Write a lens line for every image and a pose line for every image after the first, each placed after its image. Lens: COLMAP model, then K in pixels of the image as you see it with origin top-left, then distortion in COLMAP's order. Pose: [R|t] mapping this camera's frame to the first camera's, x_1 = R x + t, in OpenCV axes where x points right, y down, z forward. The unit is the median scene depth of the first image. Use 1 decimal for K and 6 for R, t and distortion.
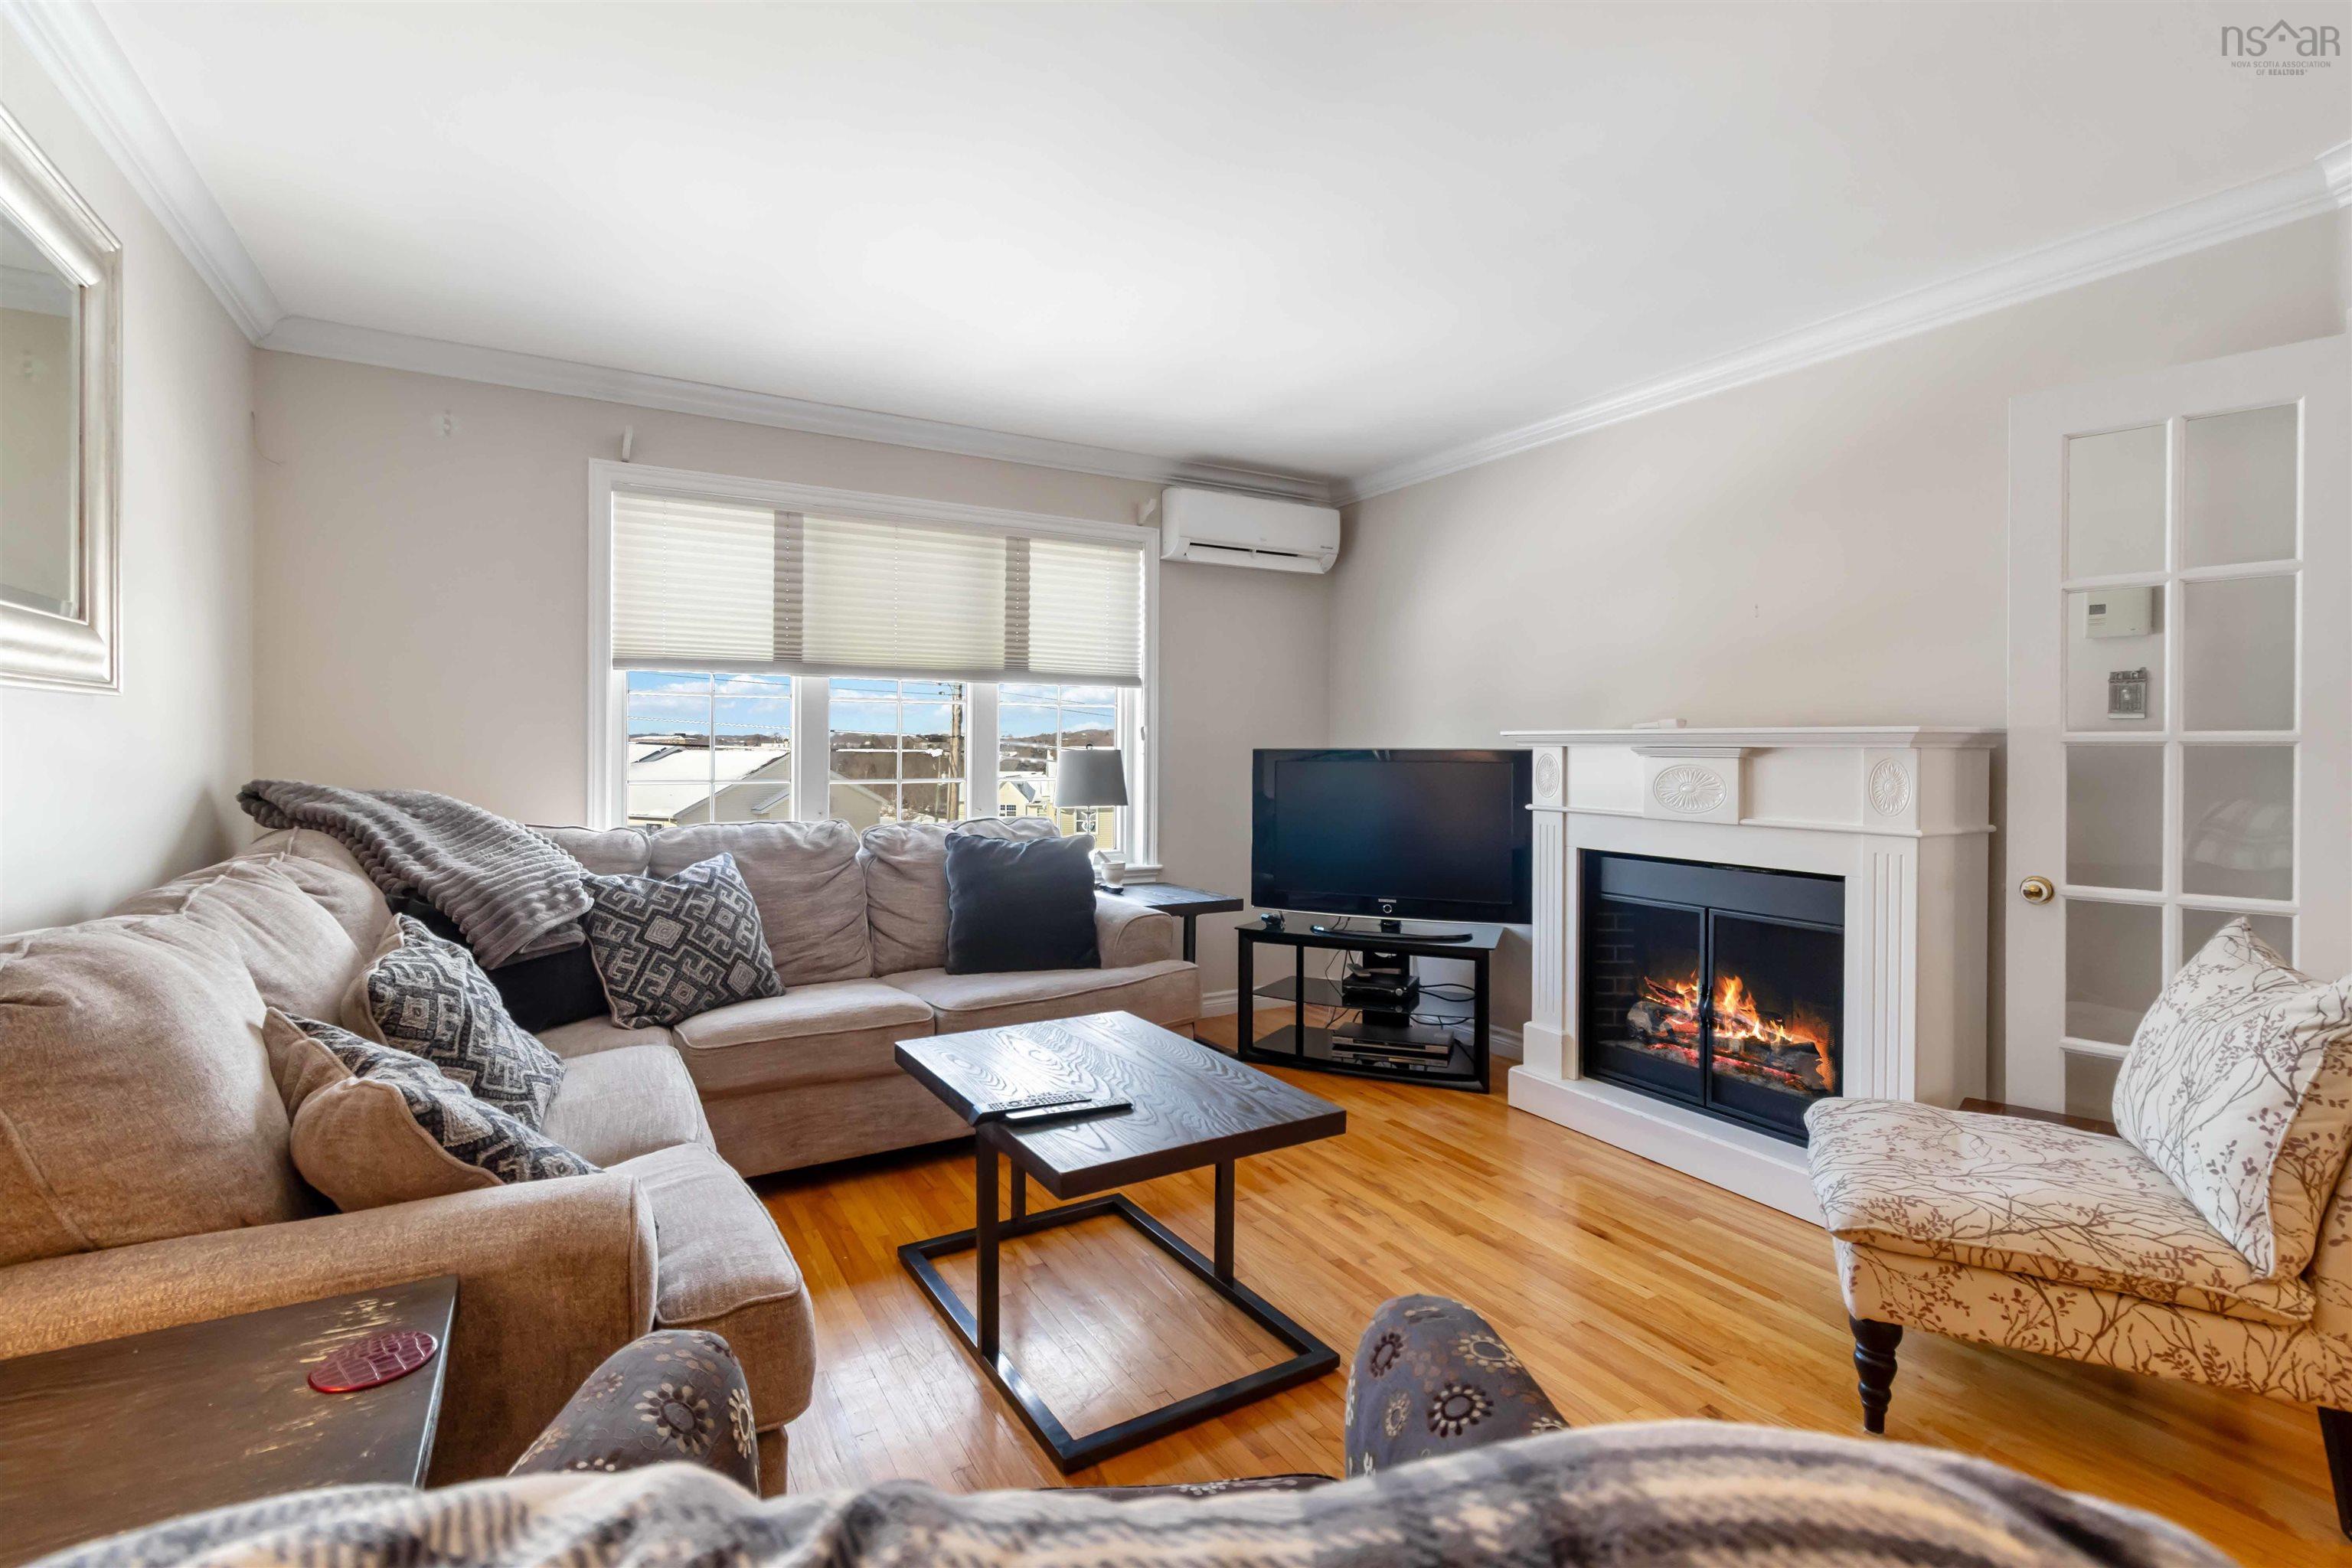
lens RADIAL K [[1118.6, 0, 1195.3], [0, 1118.6, 766.5], [0, 0, 1]] dist [0.003394, 0.001101]
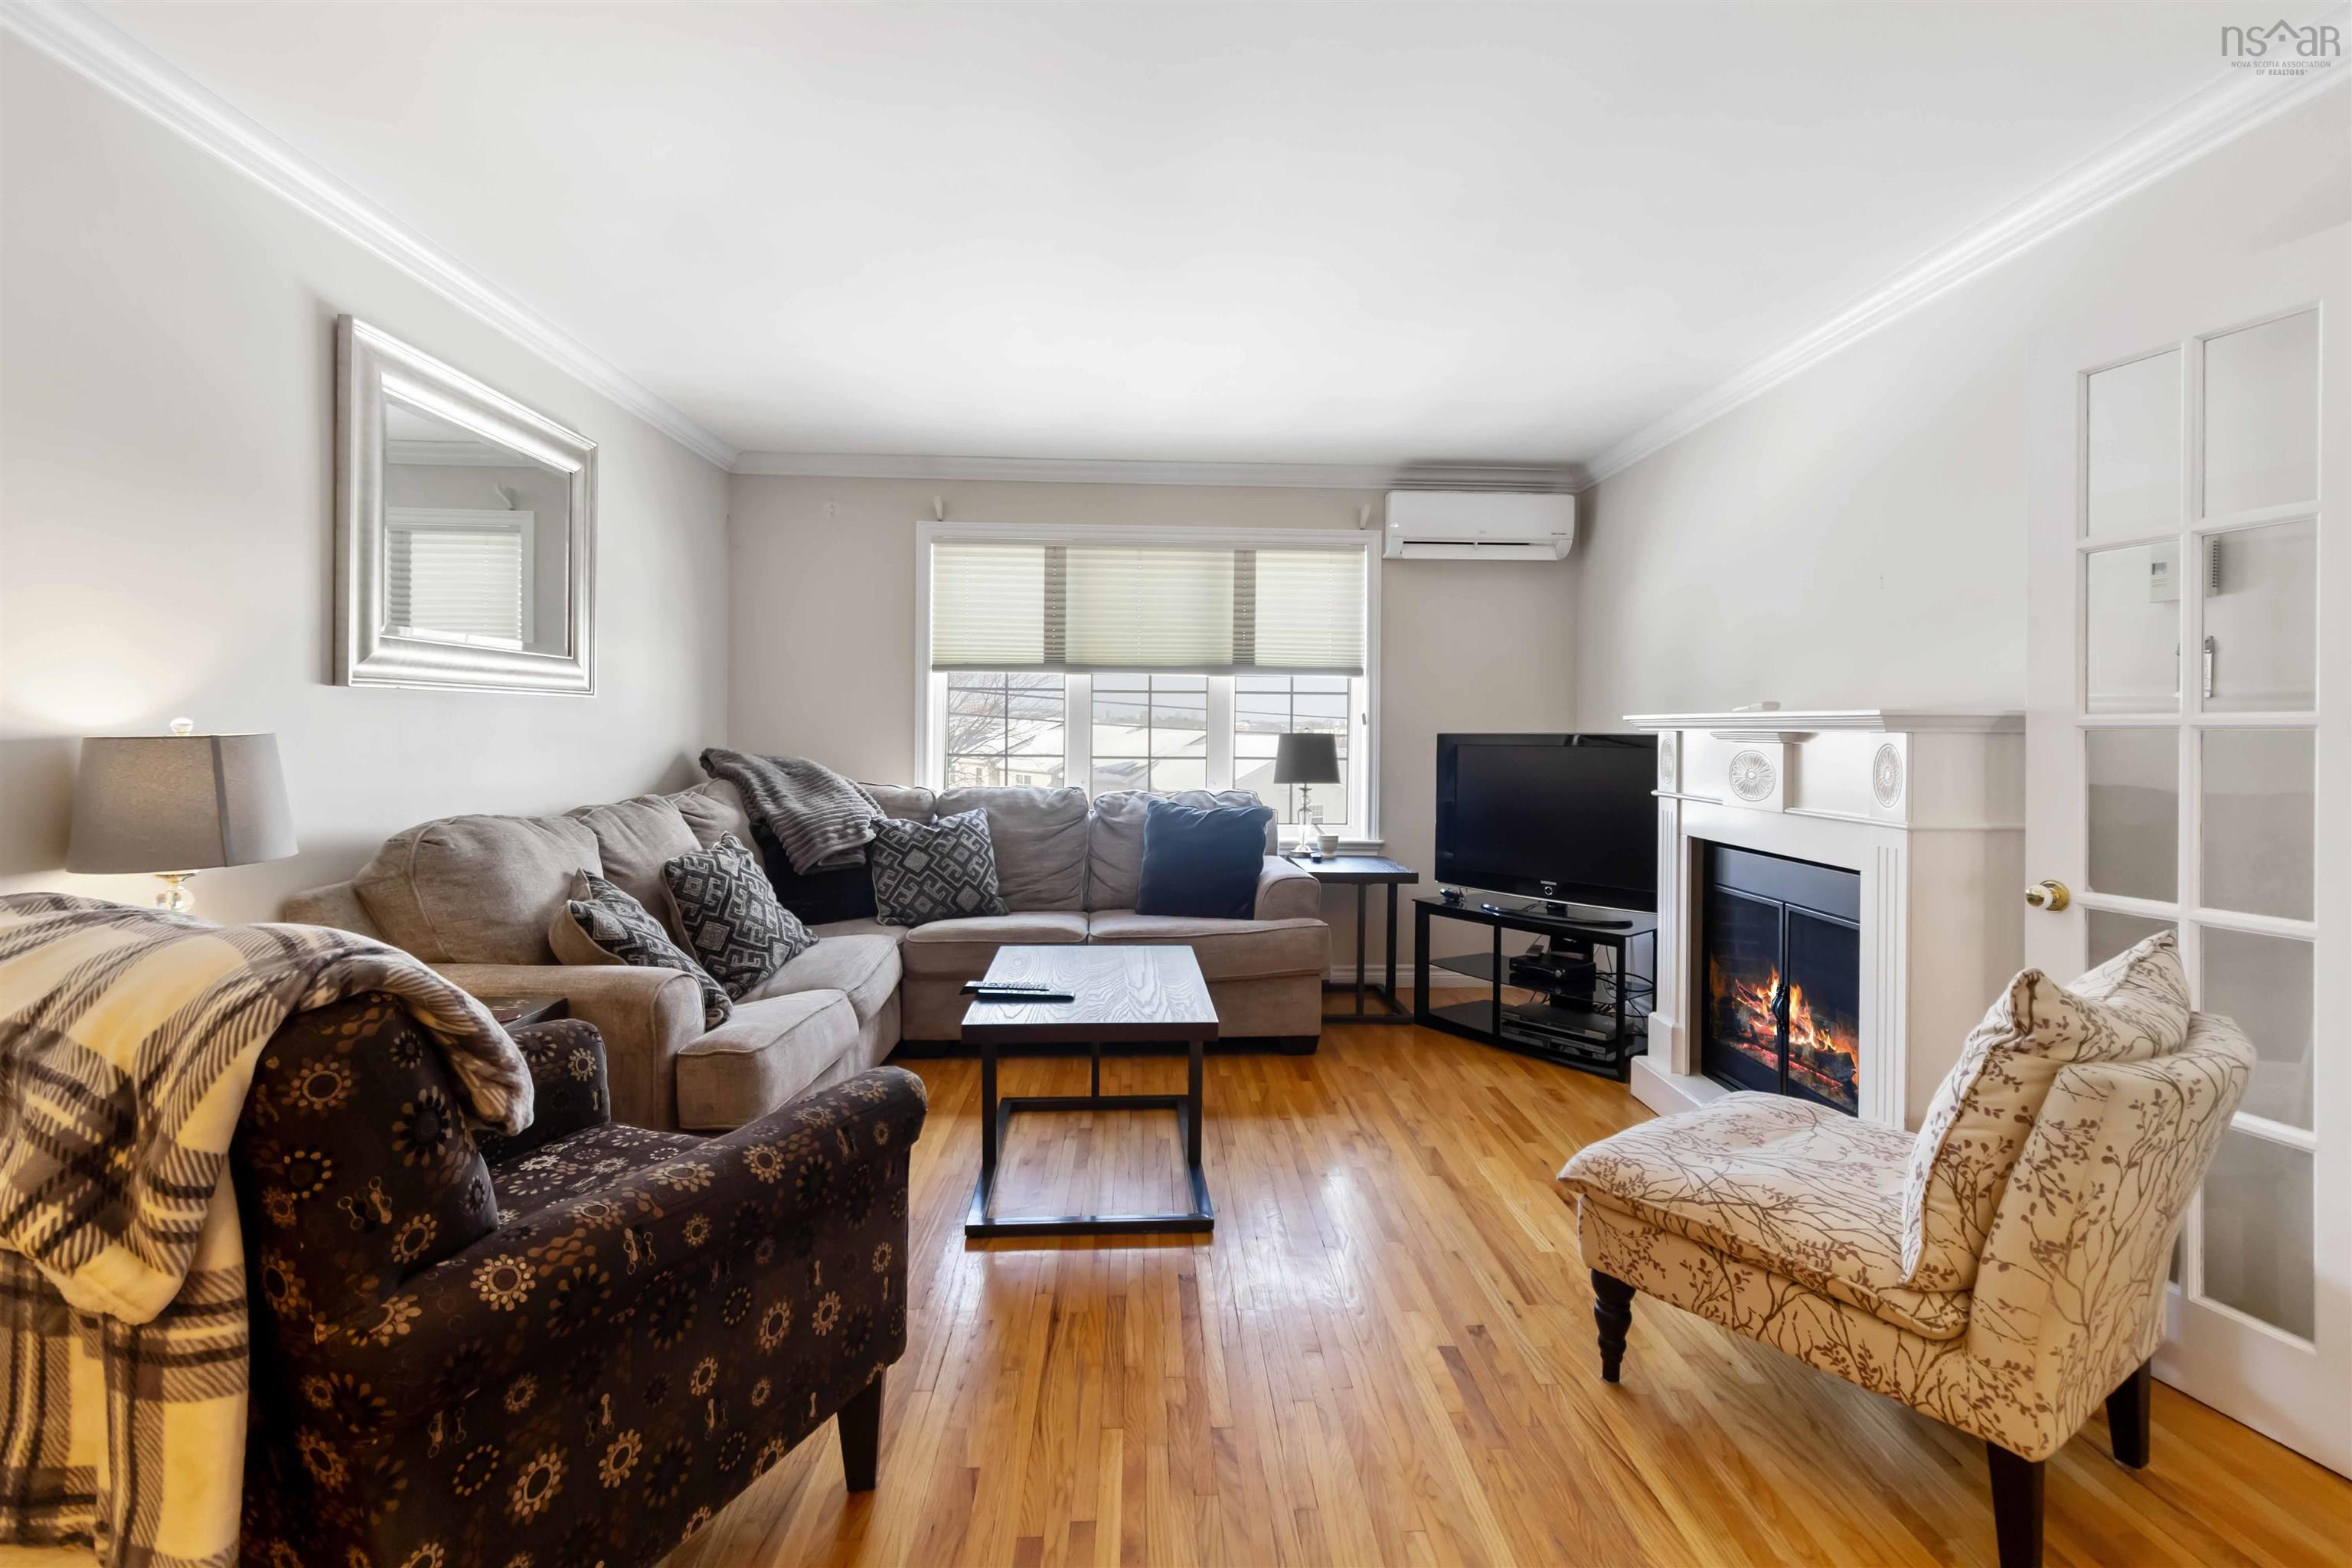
lens RADIAL K [[1131.8, 0, 1180.4], [0, 1131.8, 755.4], [0, 0, 1]] dist [0.006503, 0.000012]
pose [[0.875542, 0.013667, -0.482950, 0.458197], [-0.013270, 0.999903, 0.004240, 0.005151], [0.482961, 0.002696, 0.875638, -0.076589]]
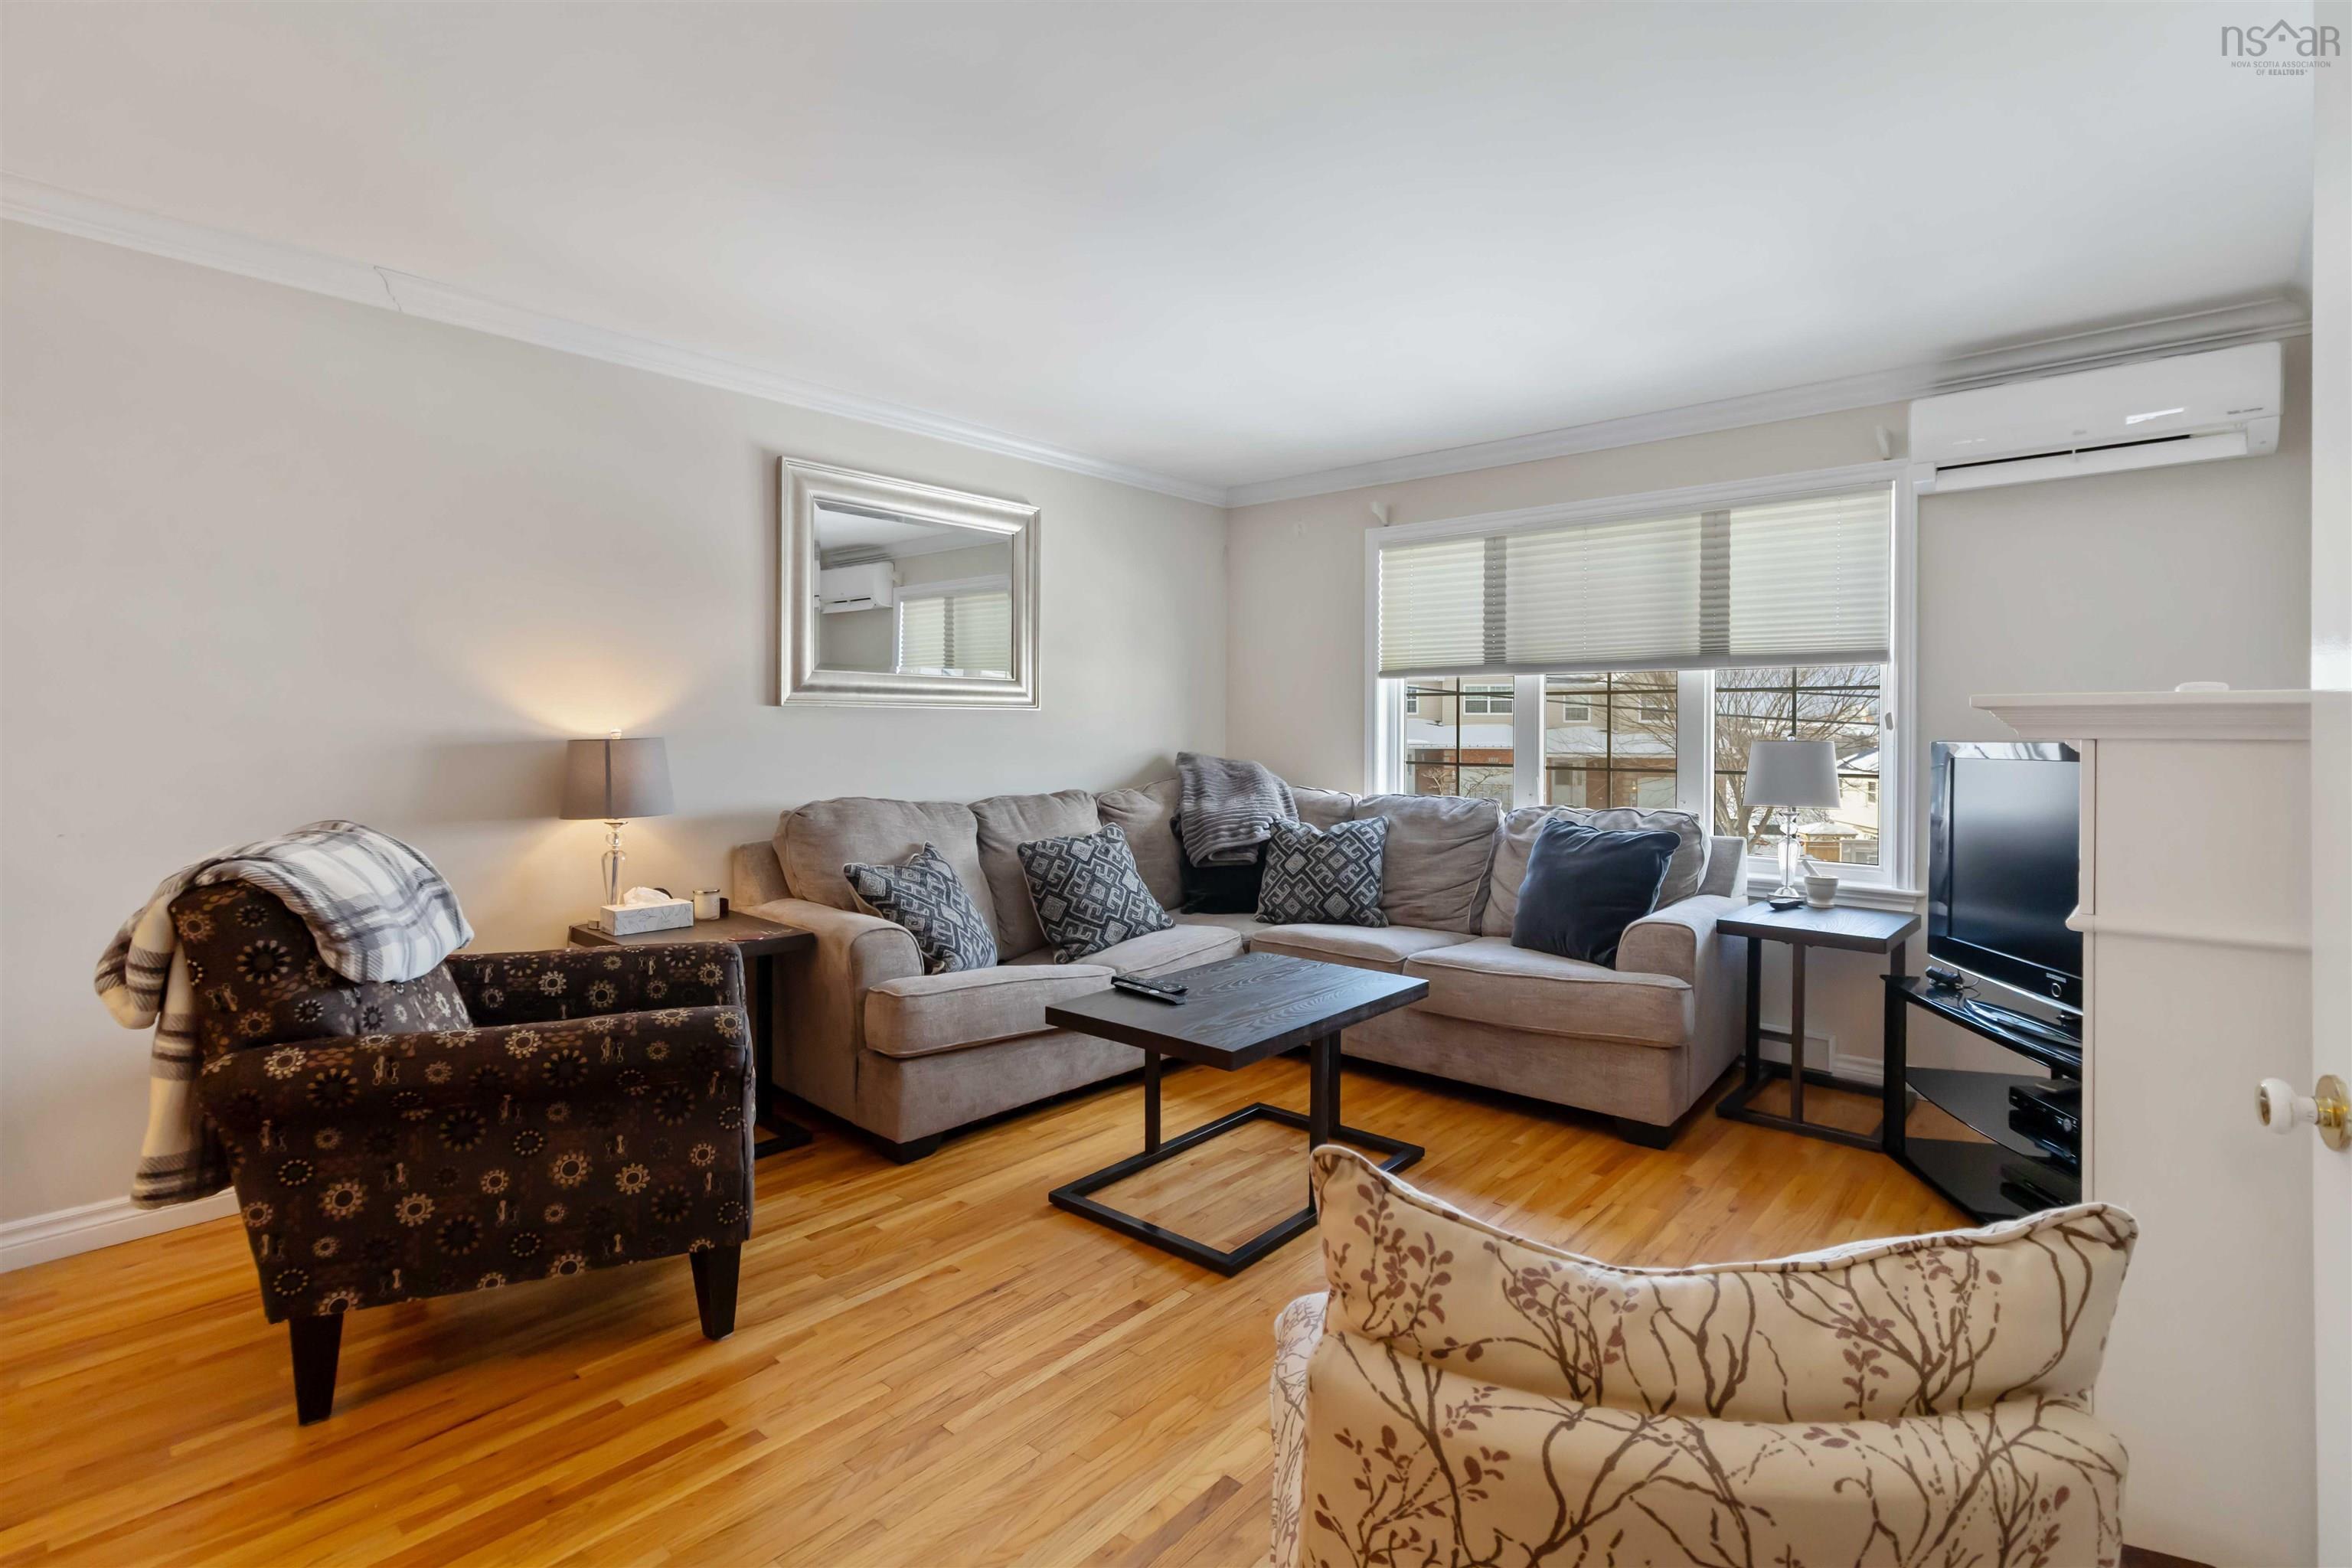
lens RADIAL K [[1120.3, 0, 1164.4], [0, 1120.3, 735.5], [0, 0, 1]] dist [0.003950, 0.000512]
pose [[0.276883, 0.002488, -0.960901, 0.793767], [-0.022393, 0.999742, -0.003863, -0.006381], [0.960643, 0.022587, 0.276867, 0.399429]]
